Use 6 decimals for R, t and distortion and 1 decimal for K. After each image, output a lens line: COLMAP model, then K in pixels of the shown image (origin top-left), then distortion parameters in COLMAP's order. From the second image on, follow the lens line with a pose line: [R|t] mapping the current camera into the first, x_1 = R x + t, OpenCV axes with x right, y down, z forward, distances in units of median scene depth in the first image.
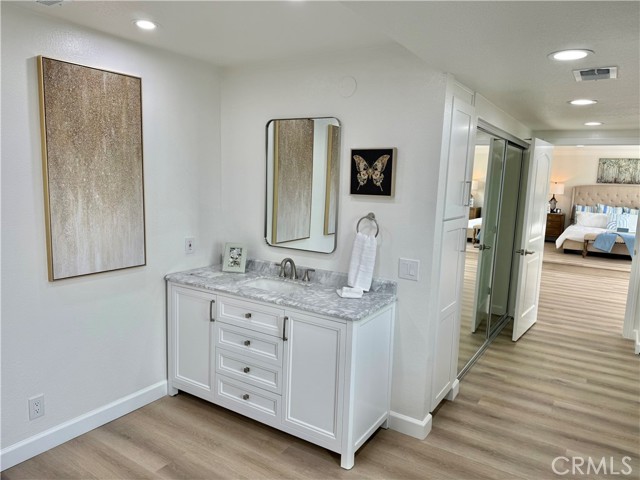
lens RADIAL K [[455.9, 0, 318.8], [0, 455.9, 242.8], [0, 0, 1]] dist [0.005719, -0.003234]
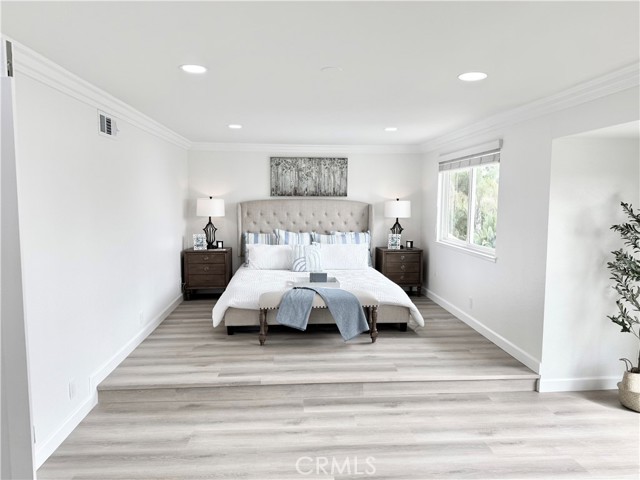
lens RADIAL K [[455.9, 0, 318.8], [0, 455.9, 242.8], [0, 0, 1]] dist [0.005719, -0.003234]
pose [[0.803039, -0.080959, 0.590402, 0.294855], [0.106941, 0.994224, -0.009123, -0.055960], [-0.586253, 0.070464, 0.807058, 0.473878]]
